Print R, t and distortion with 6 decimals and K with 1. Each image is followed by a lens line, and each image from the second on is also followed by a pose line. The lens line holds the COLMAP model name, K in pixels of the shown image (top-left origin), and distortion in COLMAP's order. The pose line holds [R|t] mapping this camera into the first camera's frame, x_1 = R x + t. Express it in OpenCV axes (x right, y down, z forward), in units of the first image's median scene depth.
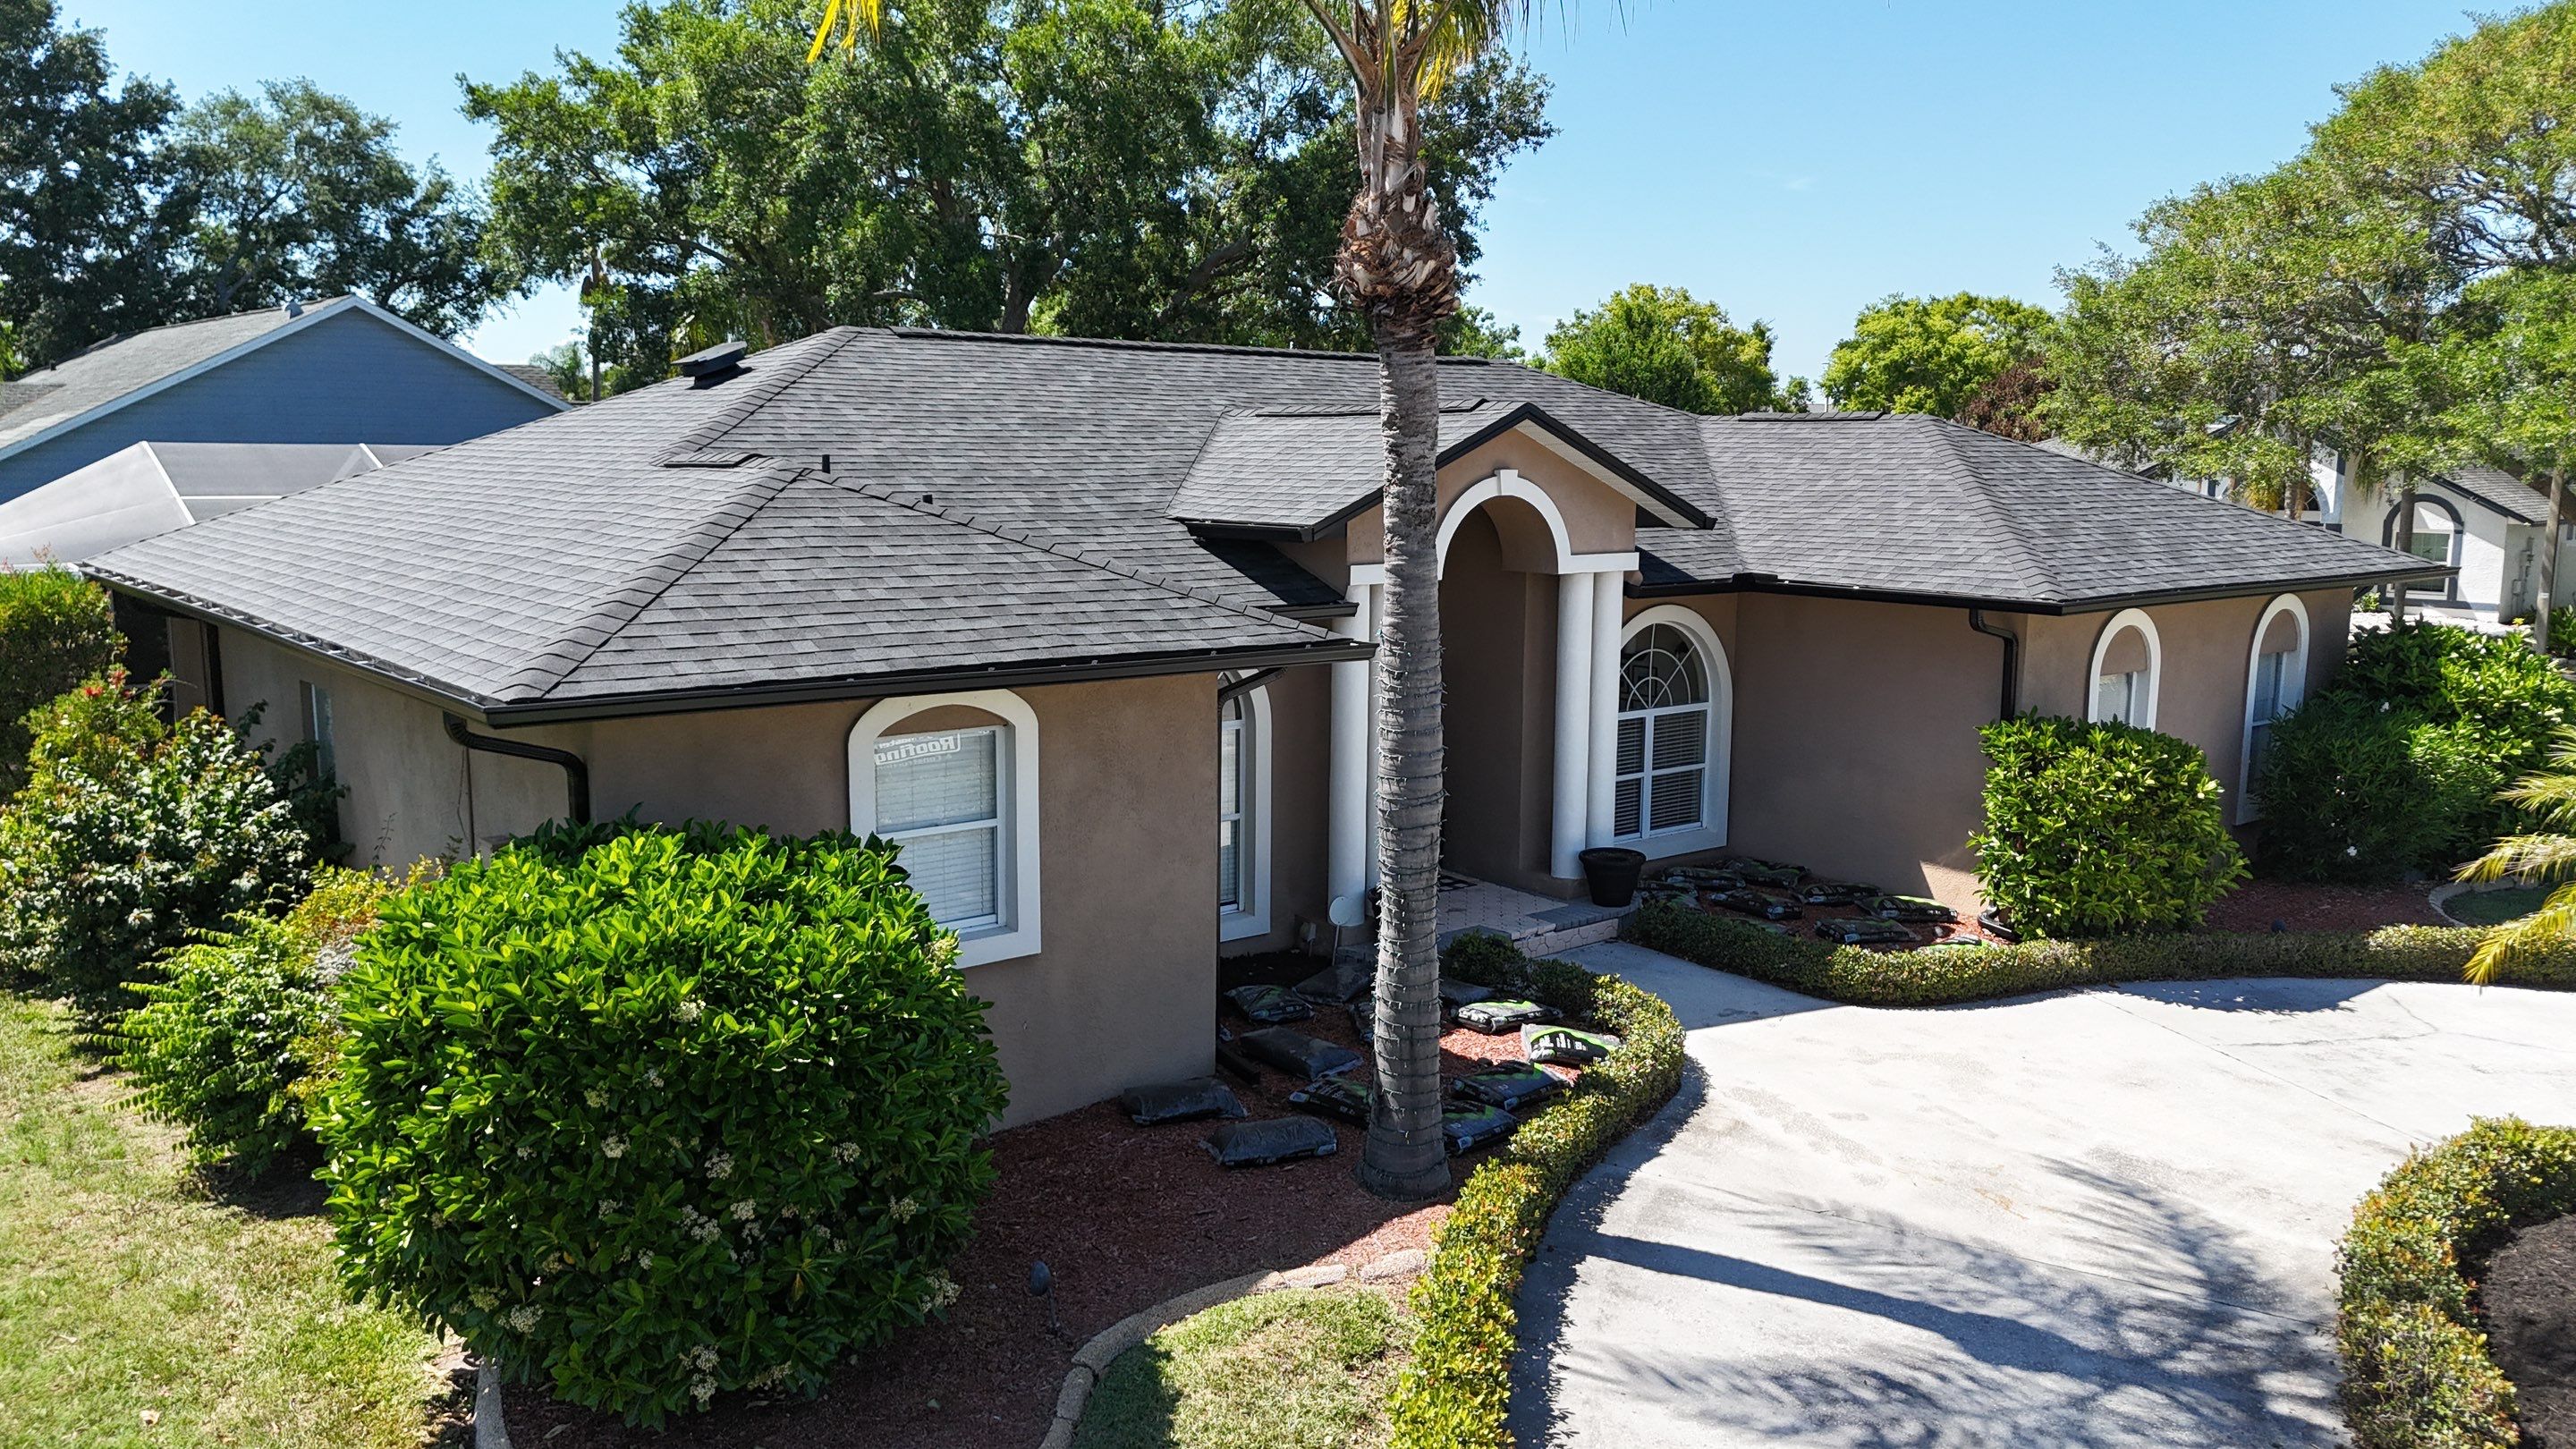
lens RADIAL K [[1897.3, 0, 1288.0], [0, 1897.3, 724.5], [0, 0, 1]] dist [0.098792, -0.108188]
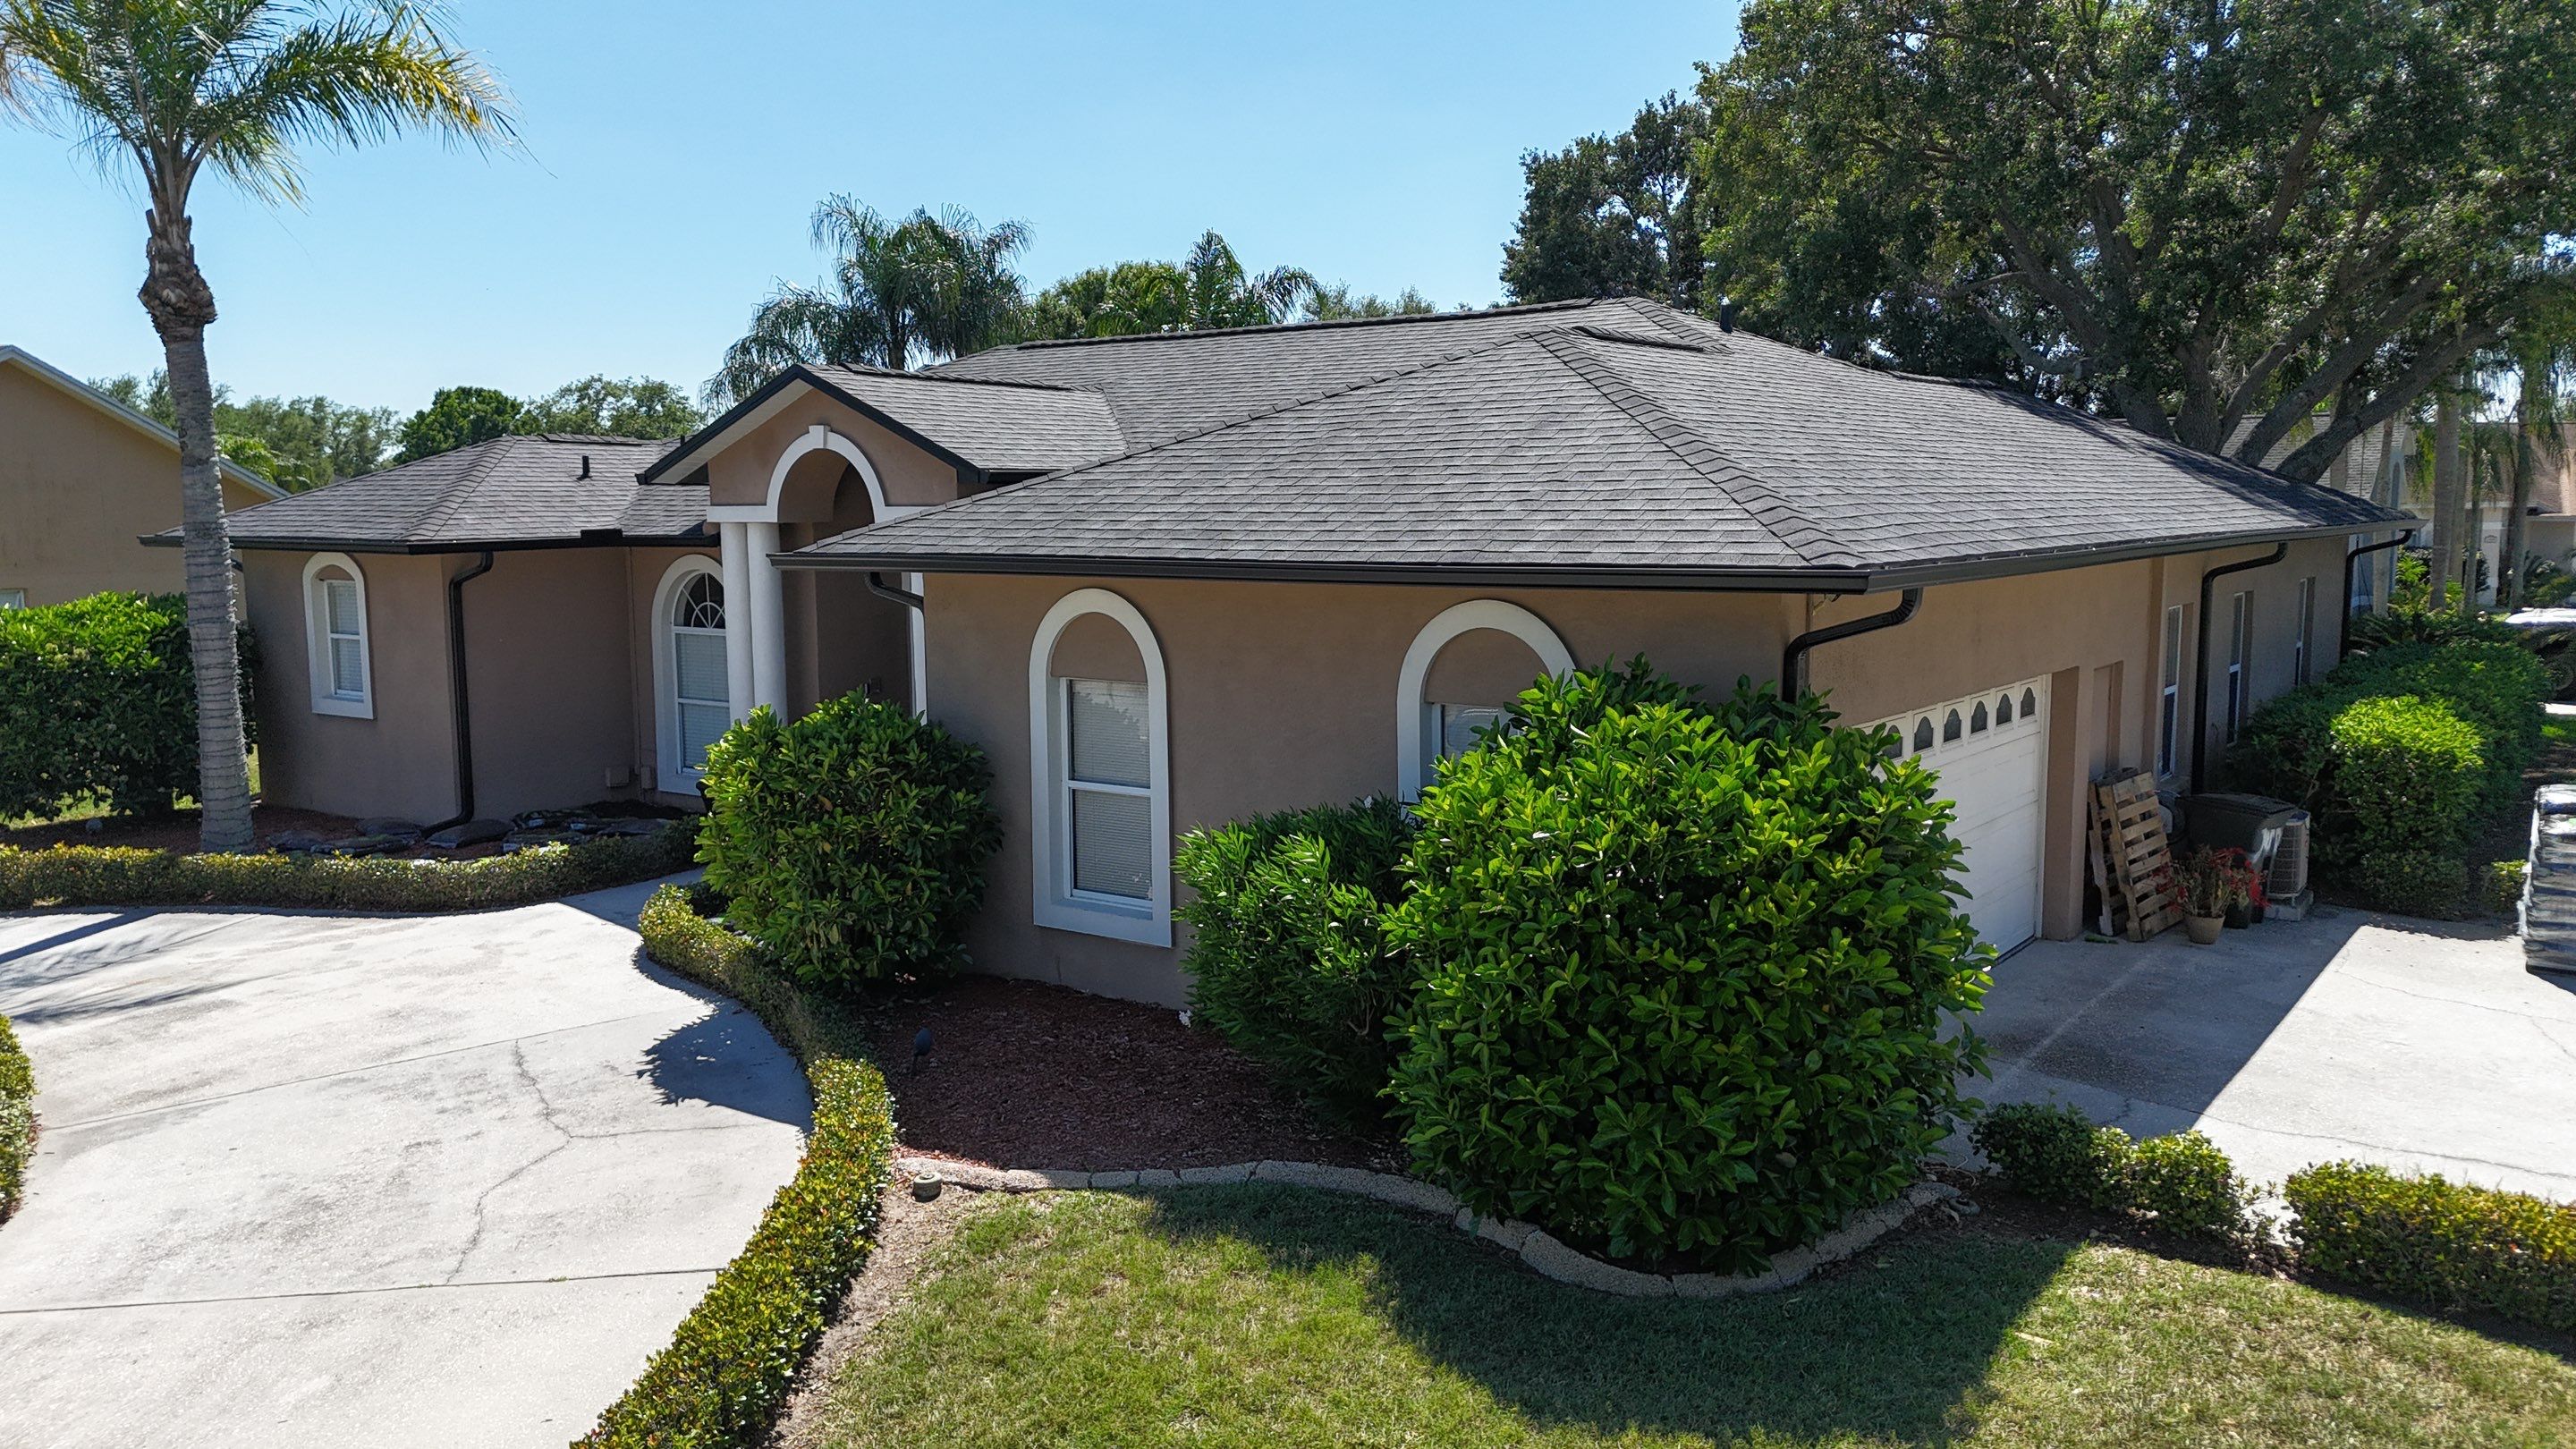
lens RADIAL K [[1948.8, 0, 1302.6], [0, 1948.8, 723.2], [0, 0, 1]] dist [0.119934, -0.124680]
pose [[0.225572, 0.102747, -0.968793, 1.310791], [-0.129632, 0.988746, 0.074680, -0.085121], [0.965564, 0.108741, 0.236352, 1.026730]]
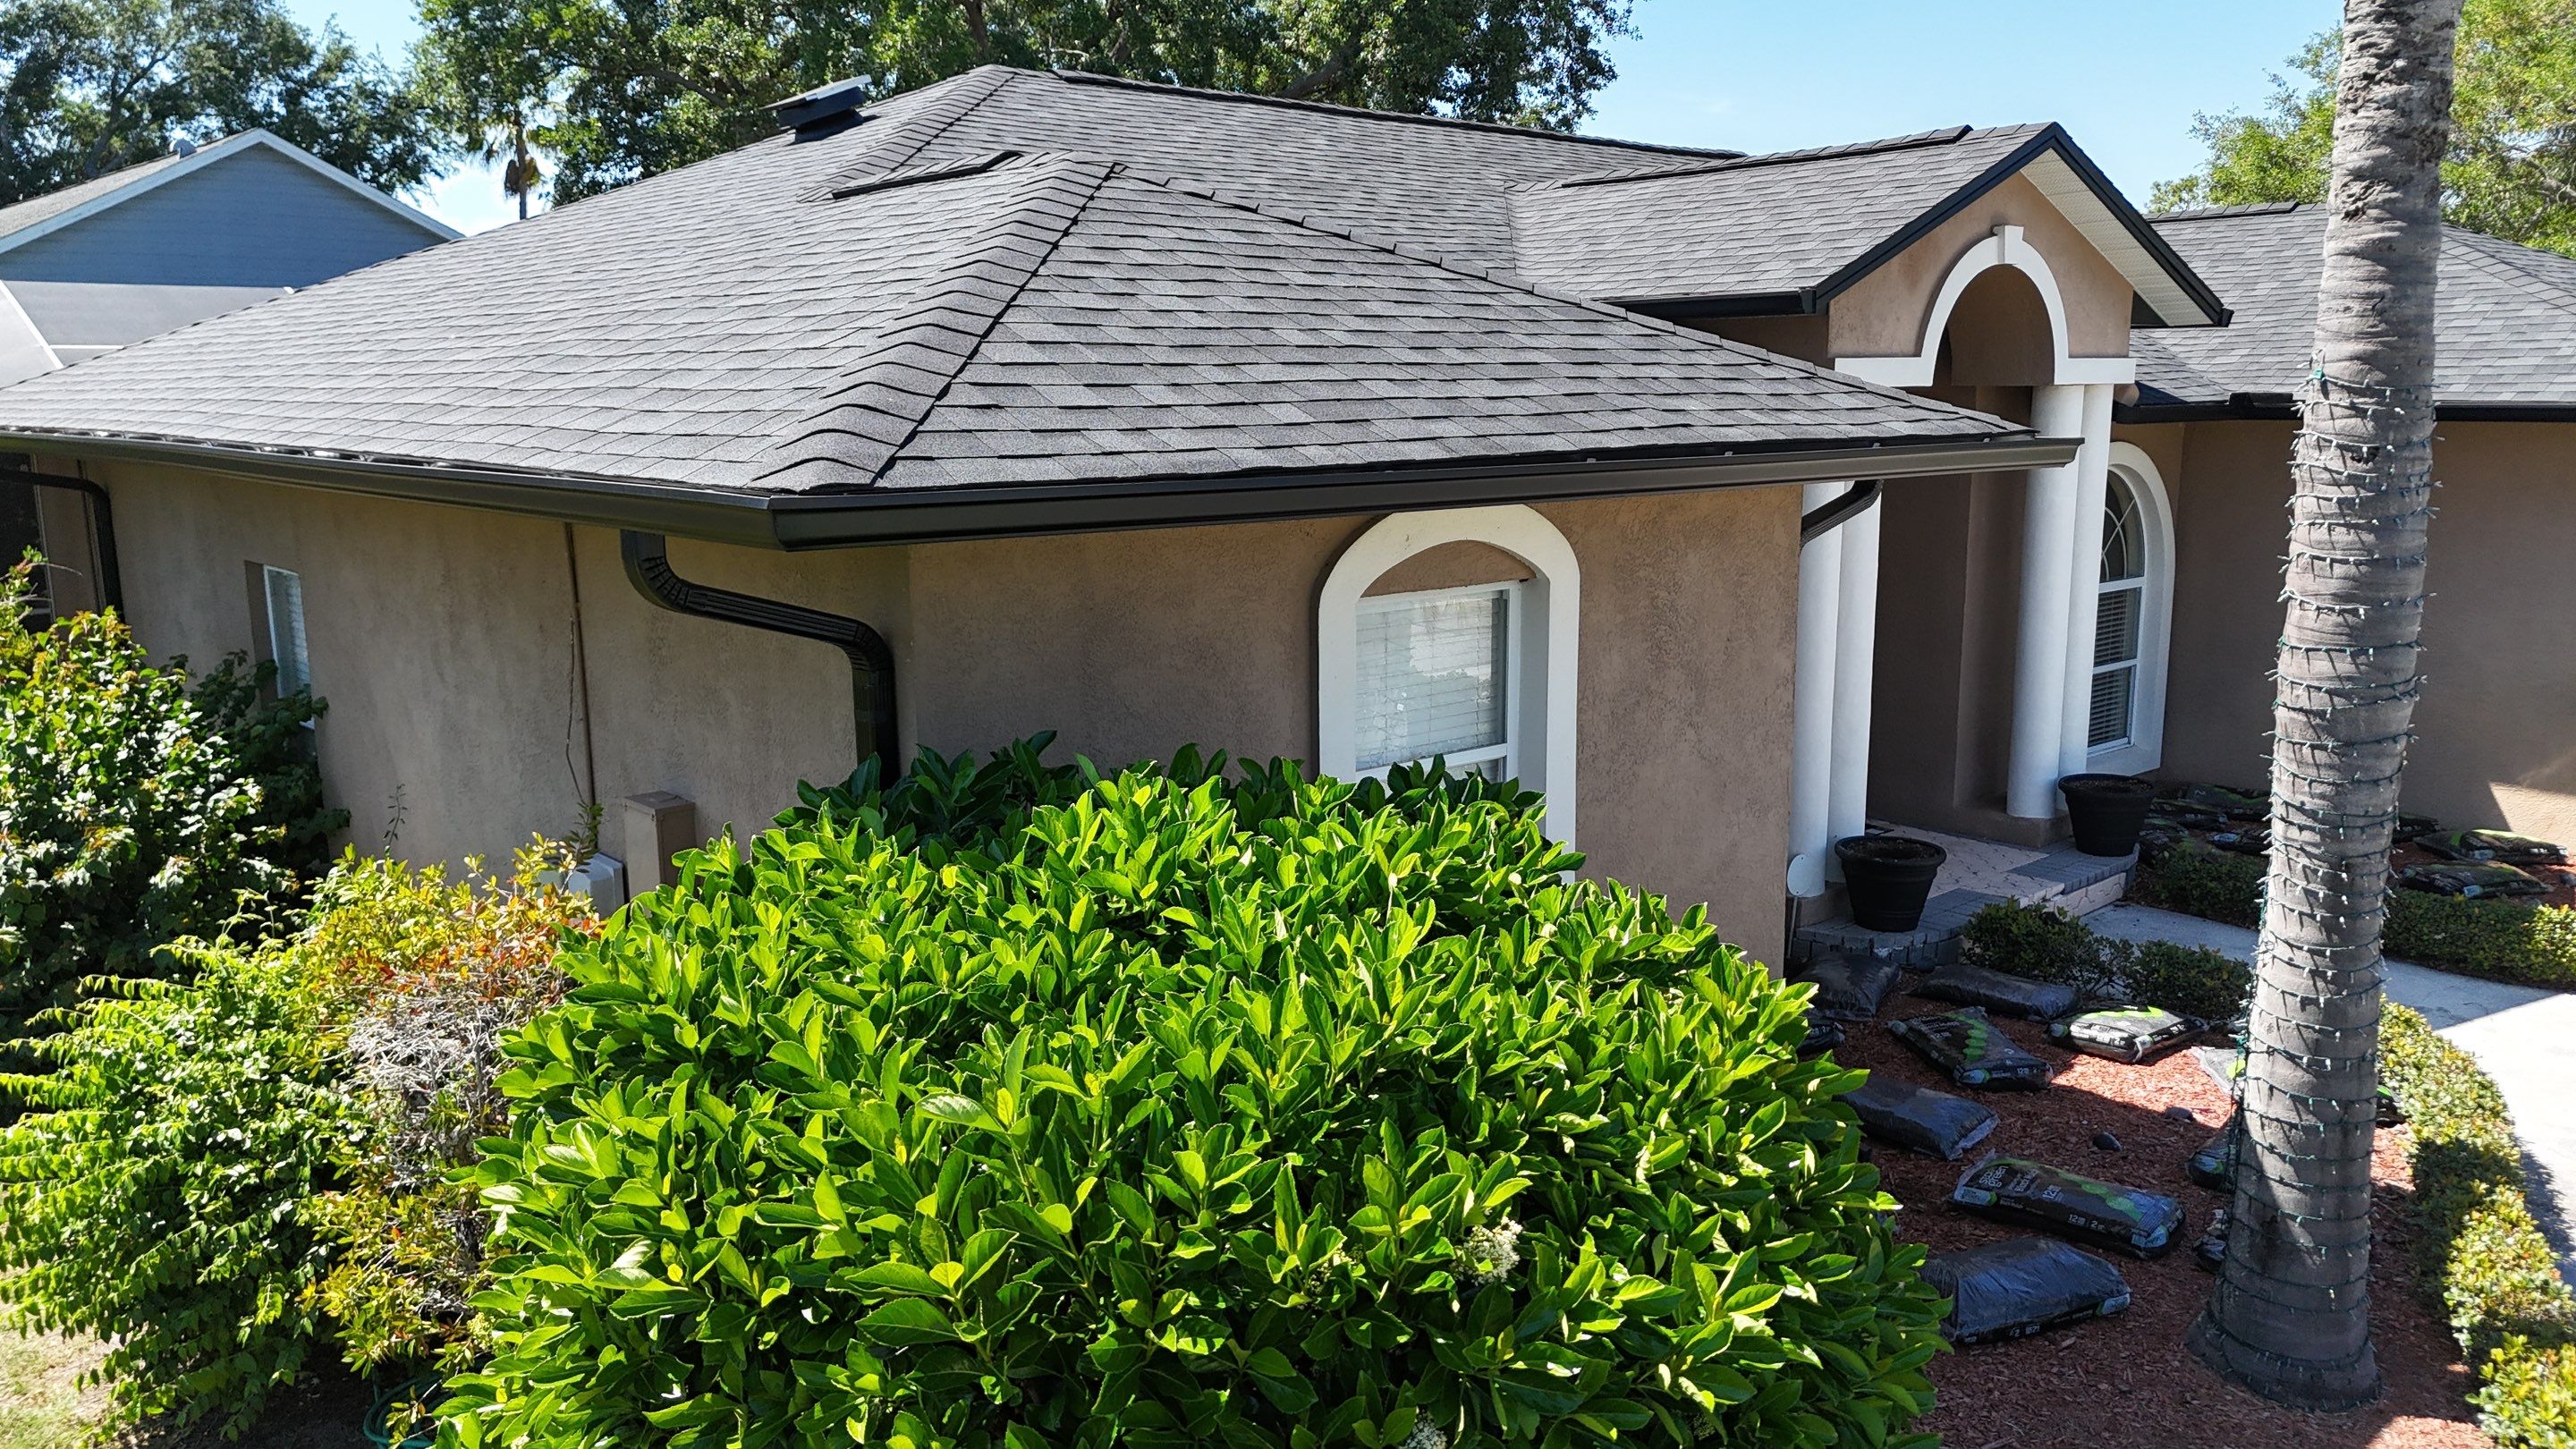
lens RADIAL K [[1897.3, 0, 1288.0], [0, 1897.3, 724.5], [0, 0, 1]] dist [0.098792, -0.108188]
pose [[0.998817, -0.023067, 0.042816, -0.179739], [0.021671, 0.999227, 0.032800, 0.017214], [-0.043539, -0.031833, 0.998544, 0.314718]]
